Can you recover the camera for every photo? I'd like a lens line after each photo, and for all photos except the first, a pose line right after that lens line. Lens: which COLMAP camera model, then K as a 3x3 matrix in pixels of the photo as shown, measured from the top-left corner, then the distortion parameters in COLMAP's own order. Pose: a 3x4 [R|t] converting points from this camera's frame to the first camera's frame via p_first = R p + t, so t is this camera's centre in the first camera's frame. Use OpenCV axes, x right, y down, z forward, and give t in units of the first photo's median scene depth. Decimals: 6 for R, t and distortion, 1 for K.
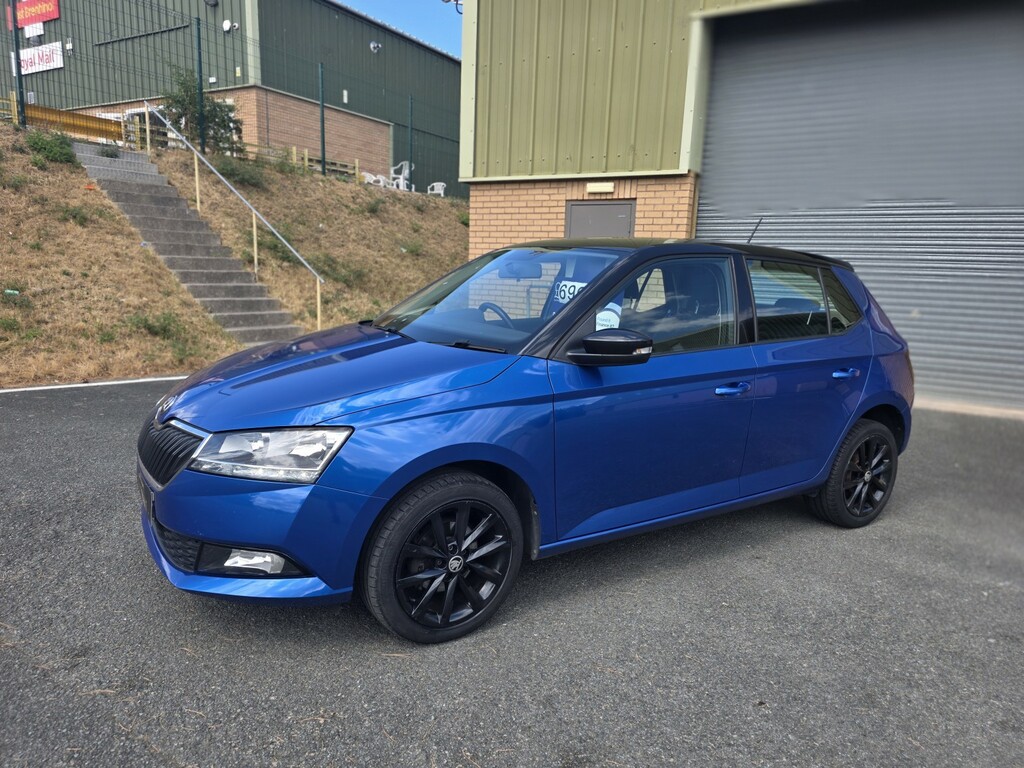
lens RADIAL K [[691.3, 0, 525.6], [0, 691.3, 383.6], [0, 0, 1]] dist [0.072878, -0.063043]
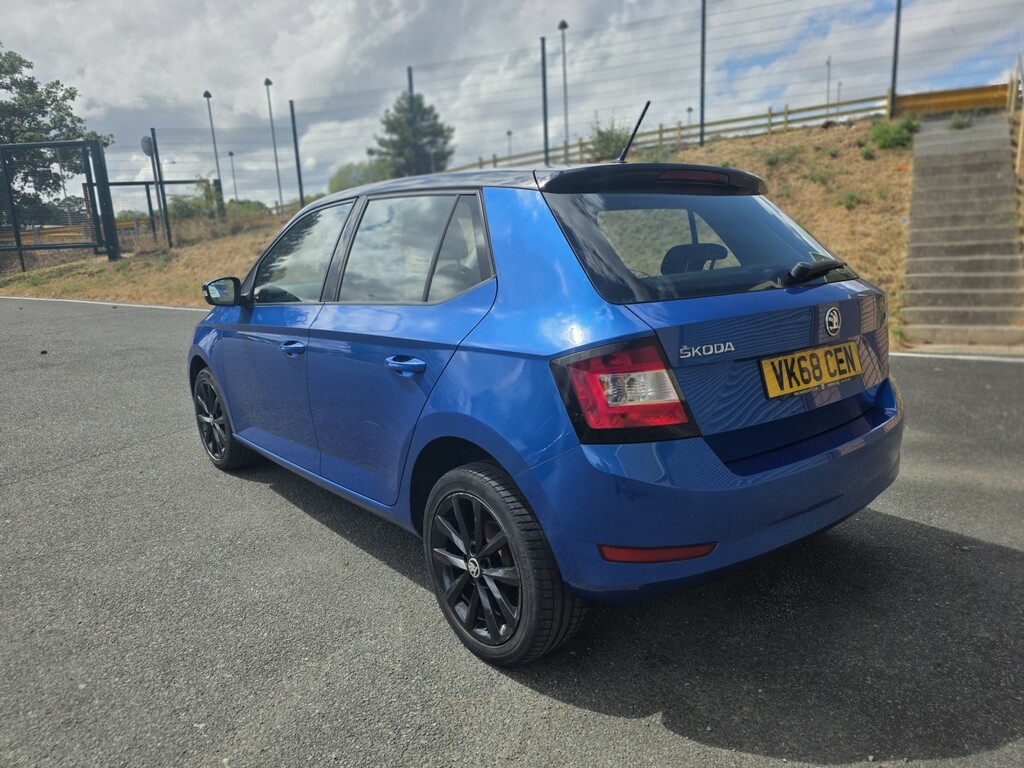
lens RADIAL K [[697.8, 0, 512.0], [0, 697.8, 384.0], [0, 0, 1]] dist [0.061103, -0.059933]
pose [[0.094976, 0.144381, -0.984954, 0.427775], [-0.127454, 0.983047, 0.131812, -0.036348], [0.987287, 0.113017, 0.111767, 0.401885]]
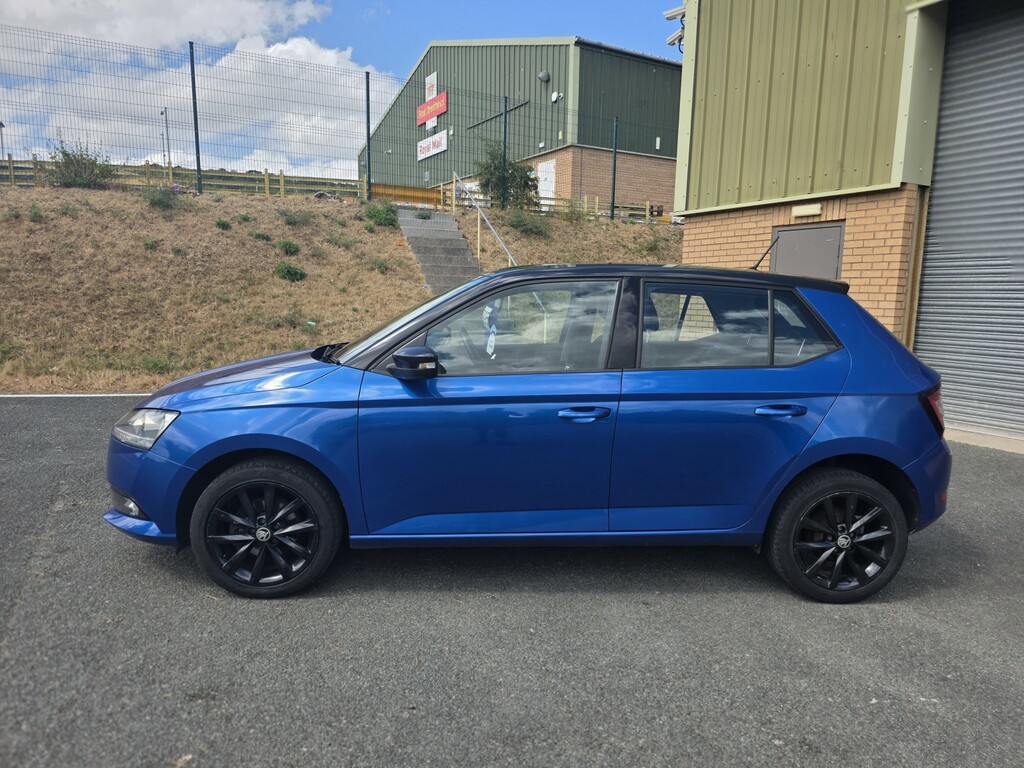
lens RADIAL K [[696.9, 0, 526.7], [0, 696.9, 378.4], [0, 0, 1]] dist [0.062879, -0.064172]
pose [[0.867655, 0.041926, -0.495396, 0.239429], [-0.072904, 0.996396, -0.043360, 0.002450], [0.491793, 0.073738, 0.867584, 0.038675]]
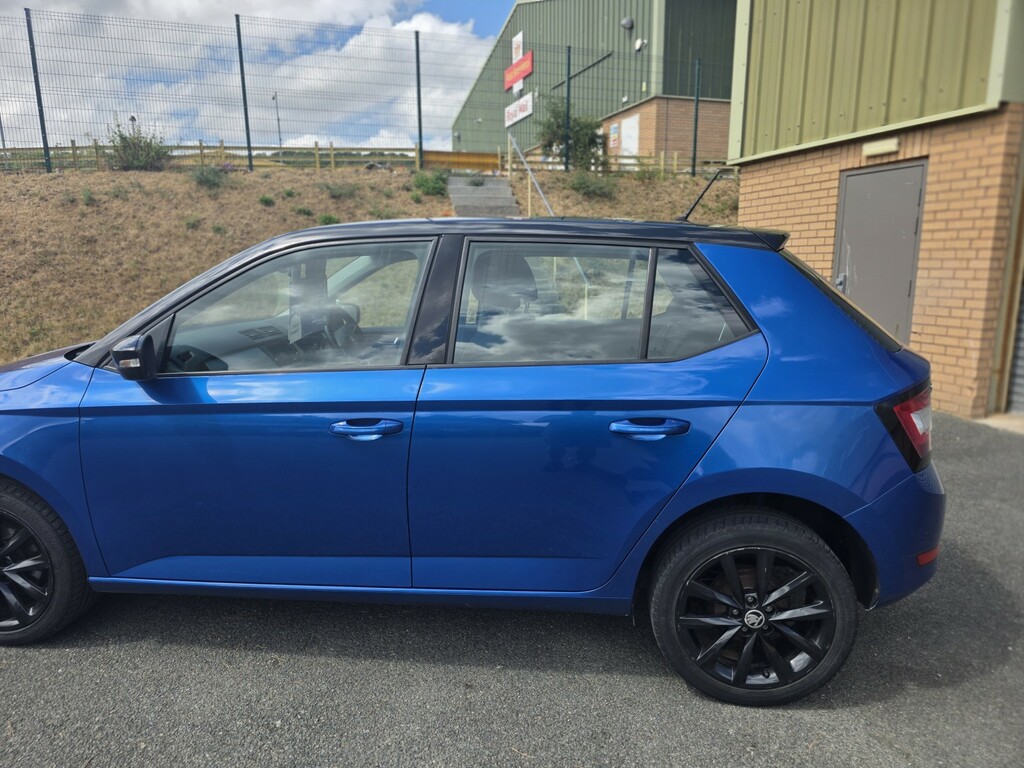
lens RADIAL K [[697.8, 0, 512.0], [0, 697.8, 384.0], [0, 0, 1]] dist [0.061103, -0.059933]
pose [[0.758560, 0.069880, -0.647846, 0.292087], [-0.075363, 0.996969, 0.019296, -0.020635], [0.647231, 0.034187, 0.761527, 0.188113]]
